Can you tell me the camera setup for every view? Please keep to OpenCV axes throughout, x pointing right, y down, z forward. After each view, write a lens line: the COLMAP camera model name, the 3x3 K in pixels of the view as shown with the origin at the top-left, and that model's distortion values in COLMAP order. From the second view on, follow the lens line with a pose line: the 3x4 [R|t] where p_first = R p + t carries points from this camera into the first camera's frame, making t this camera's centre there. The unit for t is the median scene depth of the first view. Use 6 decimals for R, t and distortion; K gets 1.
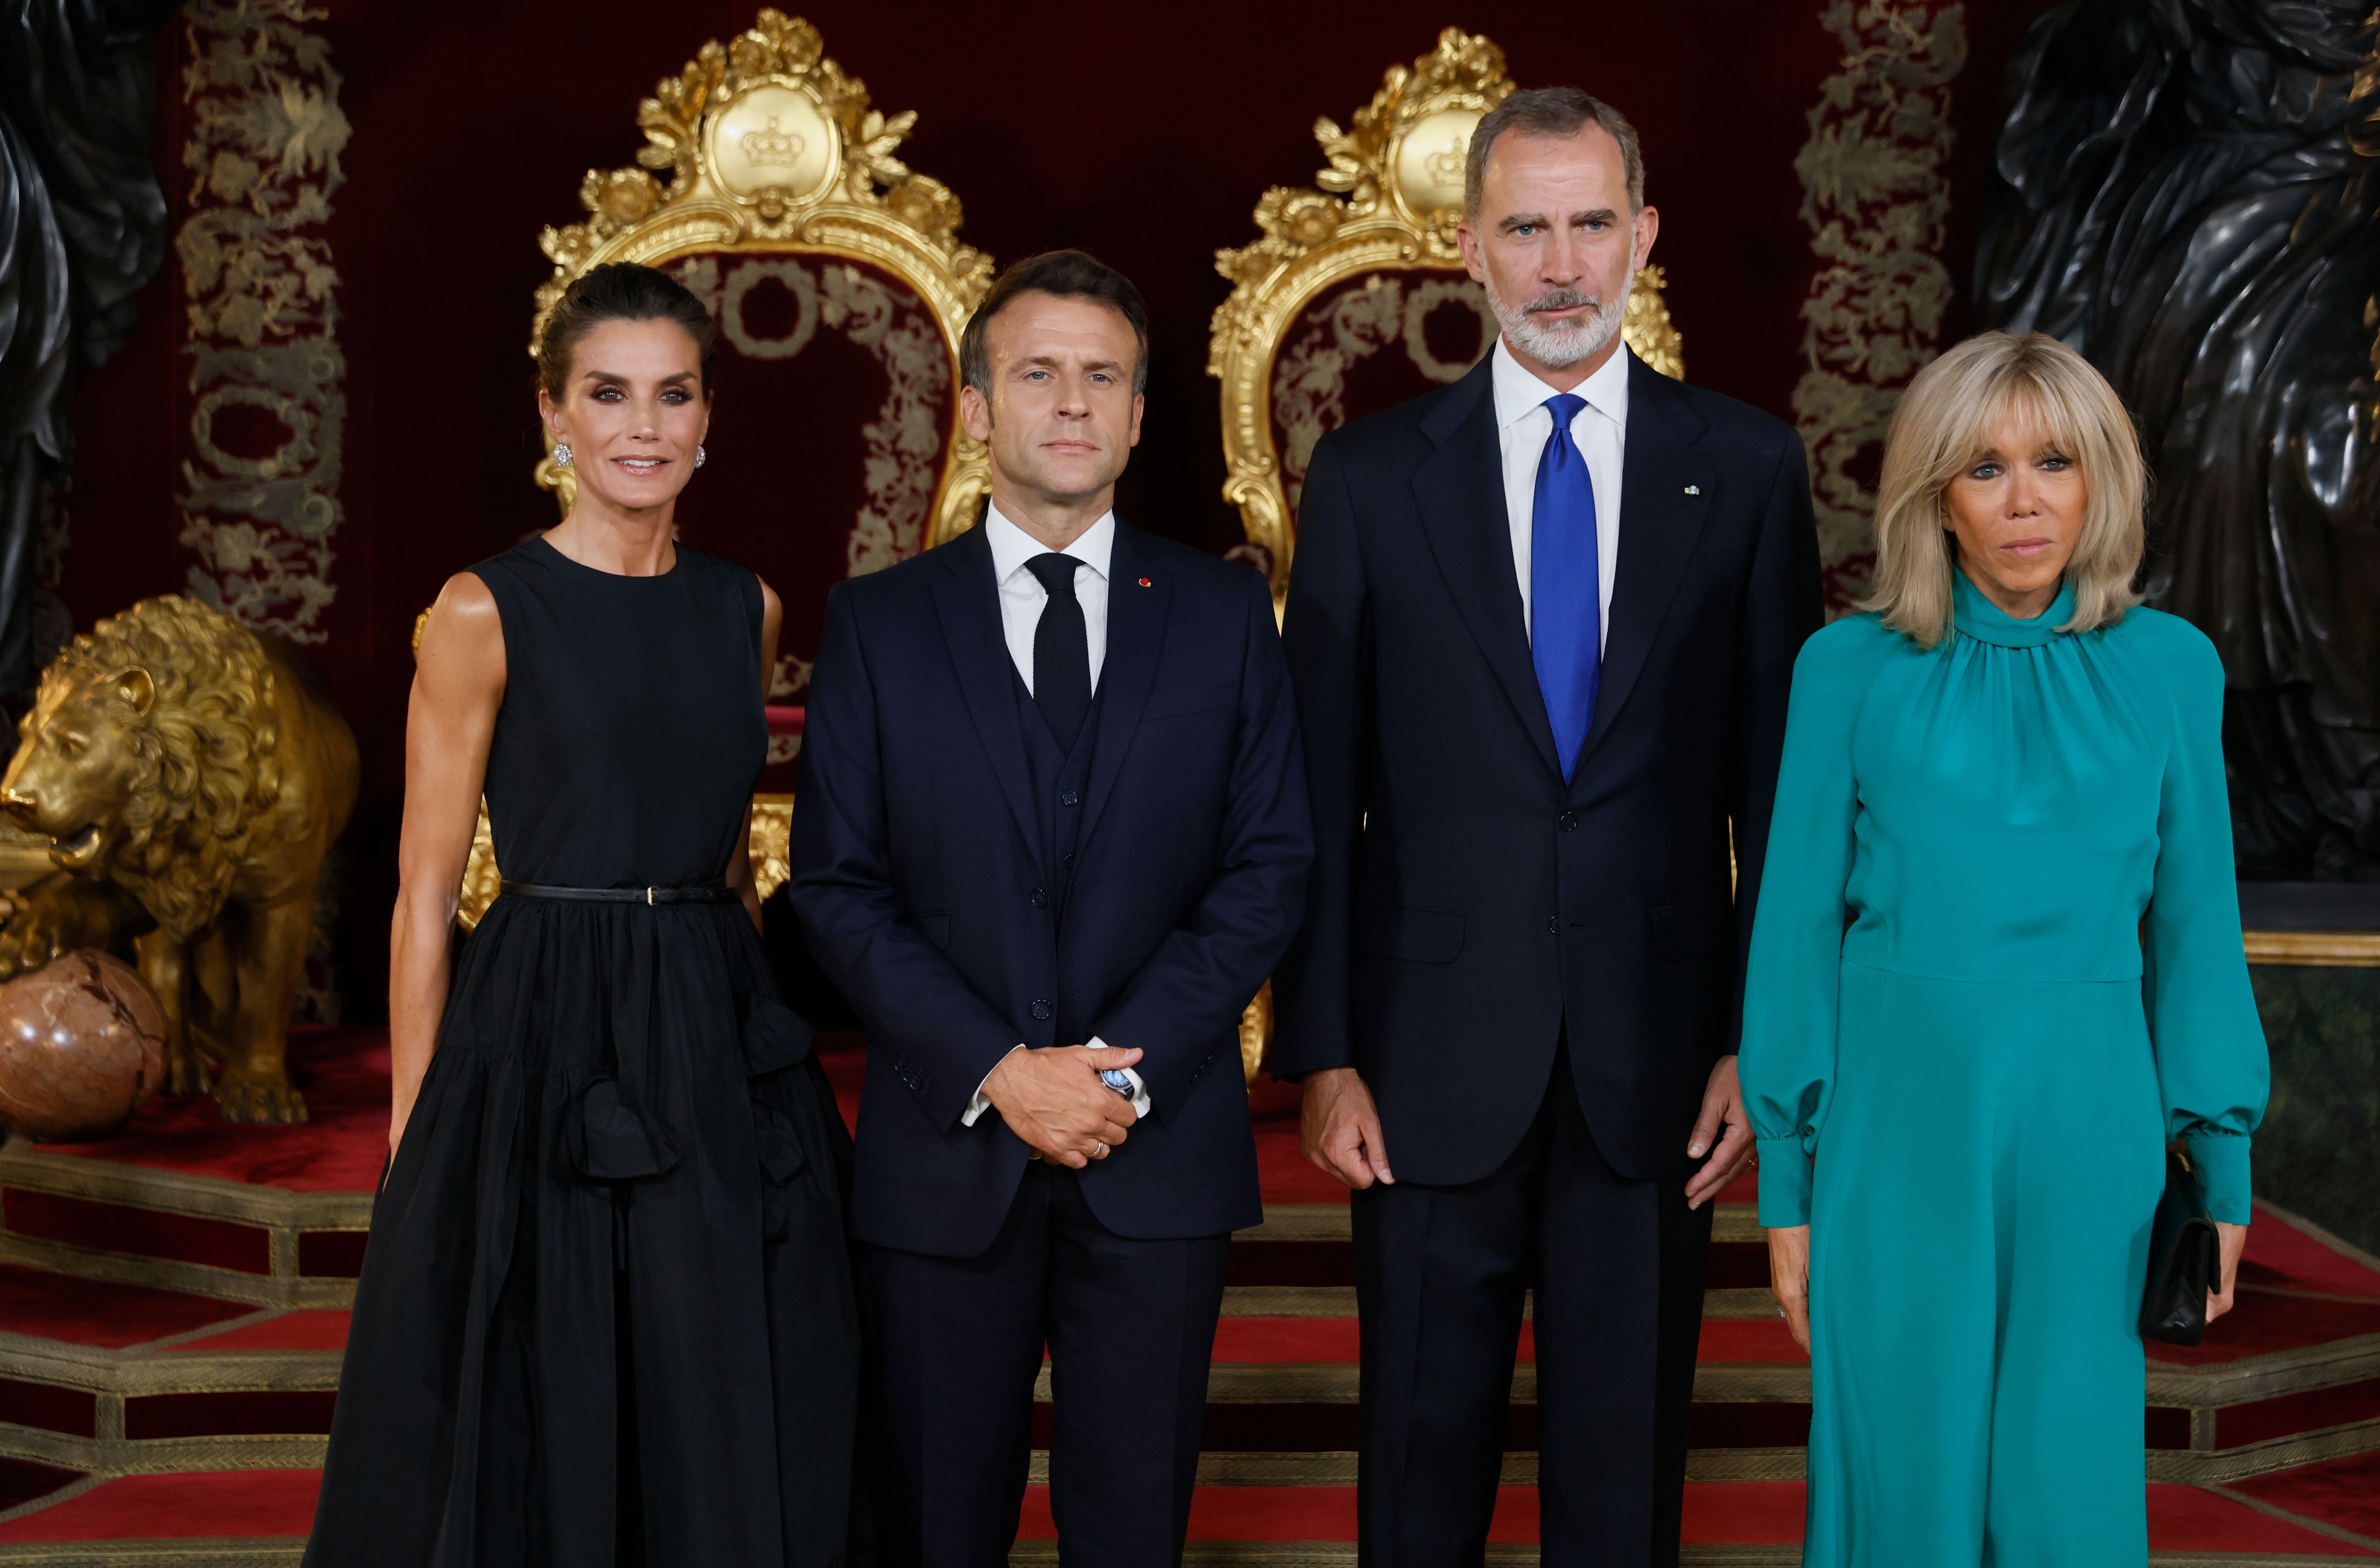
lens RADIAL K [[4558.6, 0, 1190.0], [0, 4558.6, 784.0], [0, 0, 1]] dist [0.244089, -0.080619]
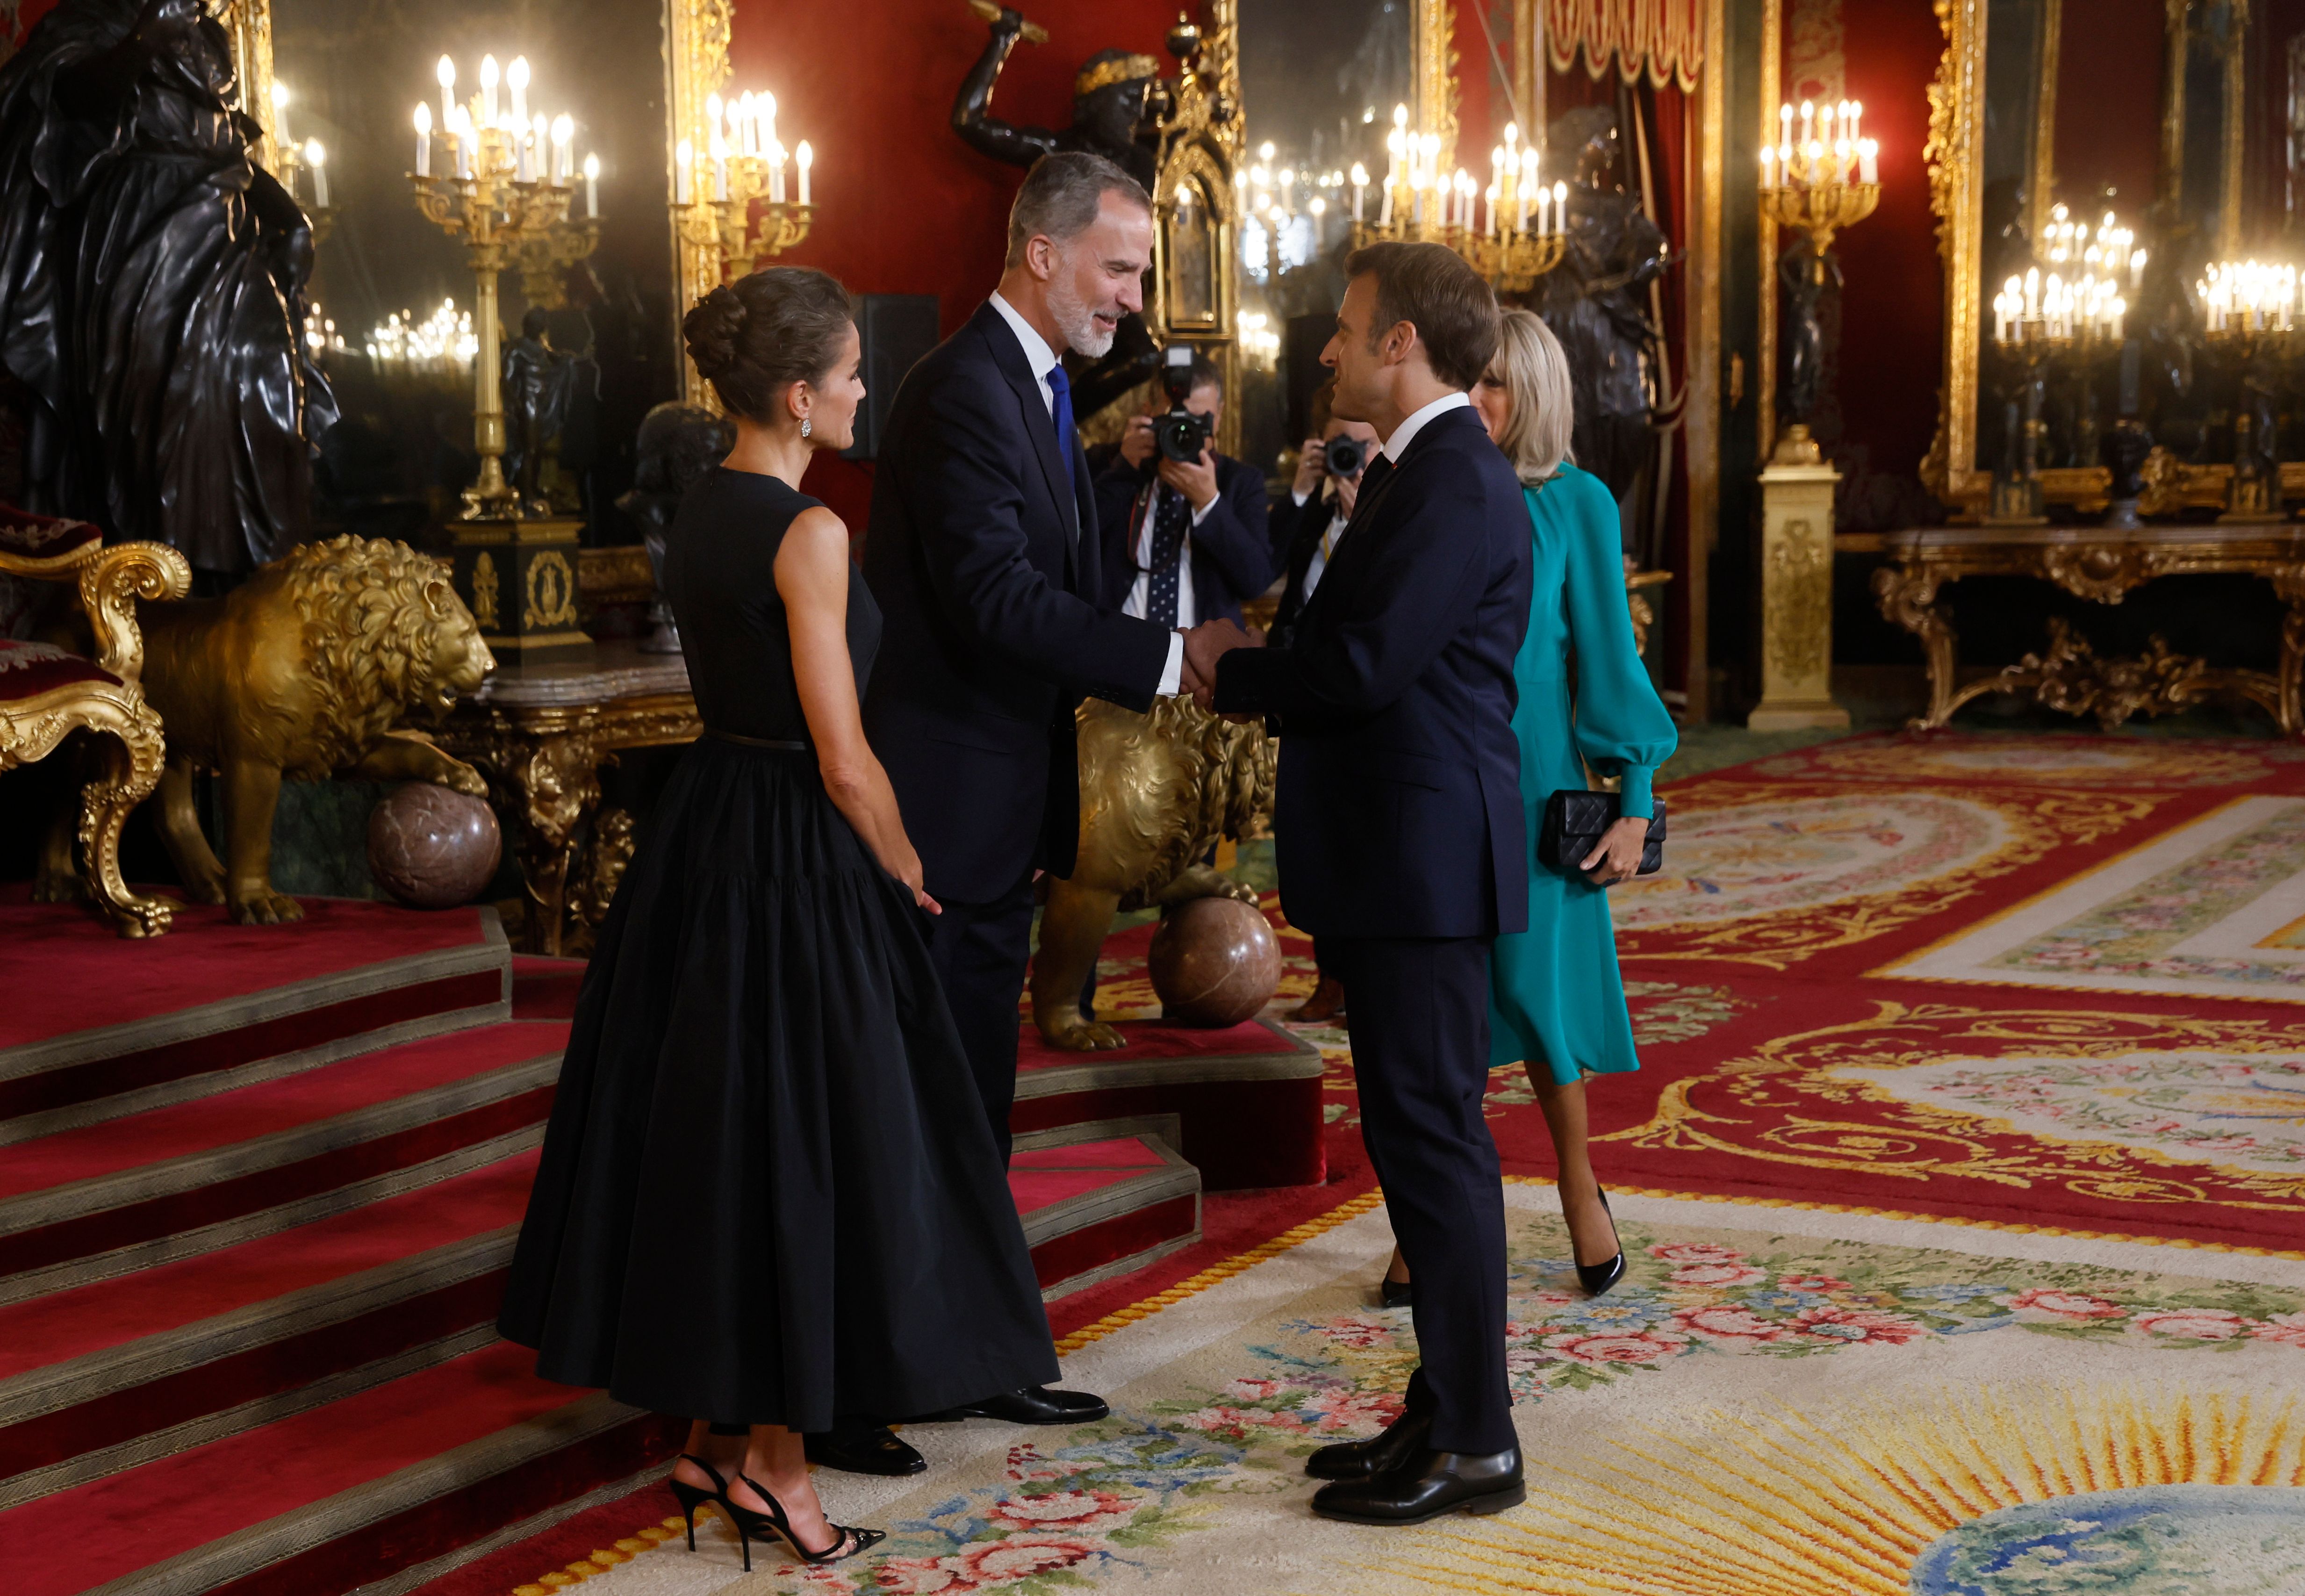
lens RADIAL K [[3525.4, 0, 998.3], [0, 3525.4, 927.7], [0, 0, 1]] dist [0.048619, 0.124894]
pose [[0.587796, -0.148689, 0.795228, -0.487237], [0.089411, 0.988883, 0.118810, -0.020488], [-0.804053, 0.001266, 0.594556, 0.203410]]
